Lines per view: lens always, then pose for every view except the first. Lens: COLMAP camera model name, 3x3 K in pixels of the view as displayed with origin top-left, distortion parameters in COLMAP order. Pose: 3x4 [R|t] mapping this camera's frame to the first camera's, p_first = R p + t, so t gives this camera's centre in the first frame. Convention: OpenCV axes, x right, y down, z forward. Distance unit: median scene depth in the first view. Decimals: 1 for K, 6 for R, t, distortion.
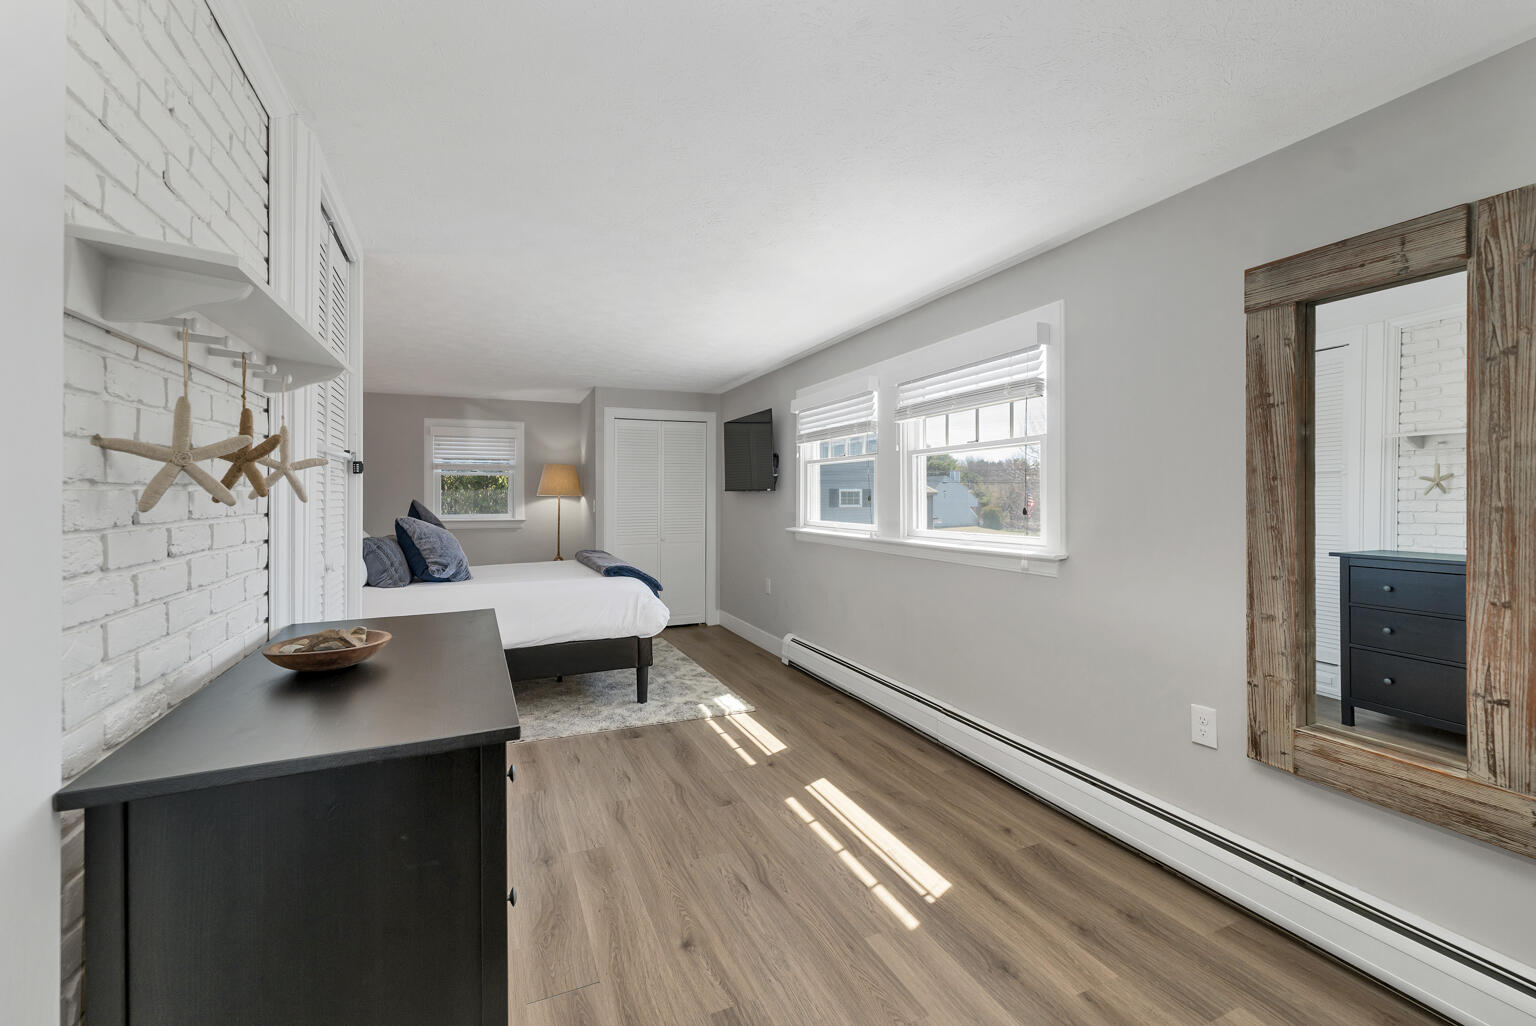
lens RADIAL K [[644.6, 0, 764.1], [0, 644.6, 489.5], [0, 0, 1]] dist [0.001075, 0.000197]
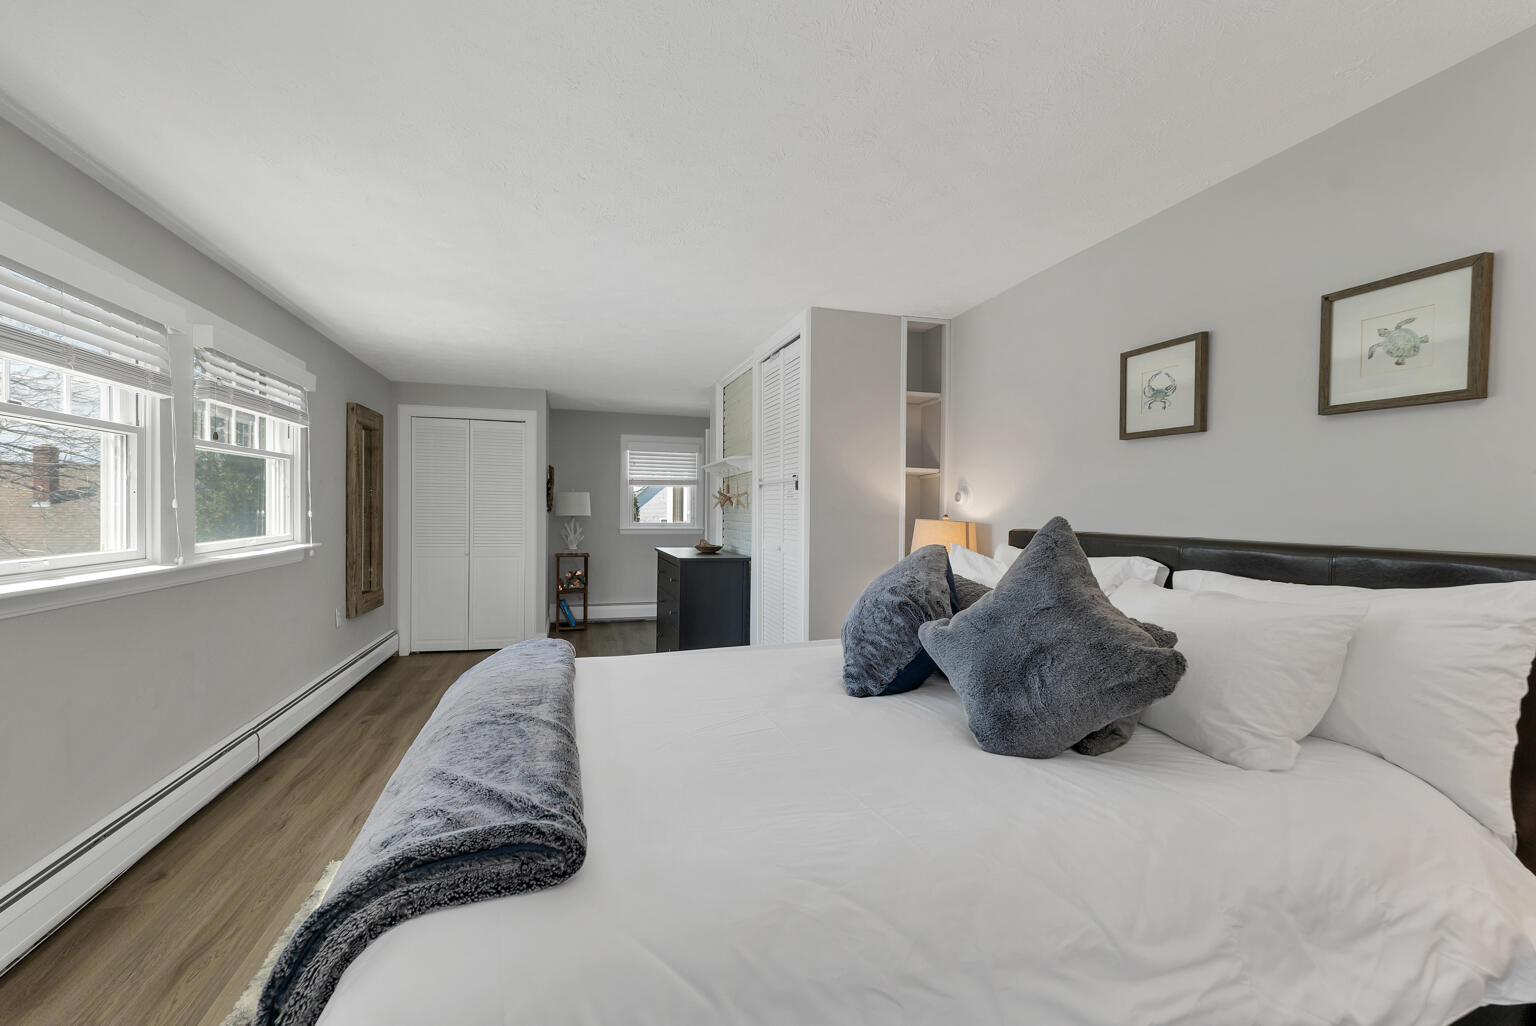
lens RADIAL K [[631.5, 0, 768.3], [0, 631.5, 509.7], [0, 0, 1]] dist [0.002038, 0.000126]
pose [[-0.992422, -0.011261, 0.122358, -0.278158], [-0.011139, 0.999937, 0.001680, 0.006932], [-0.122369, 0.000304, -0.992485, 0.887951]]
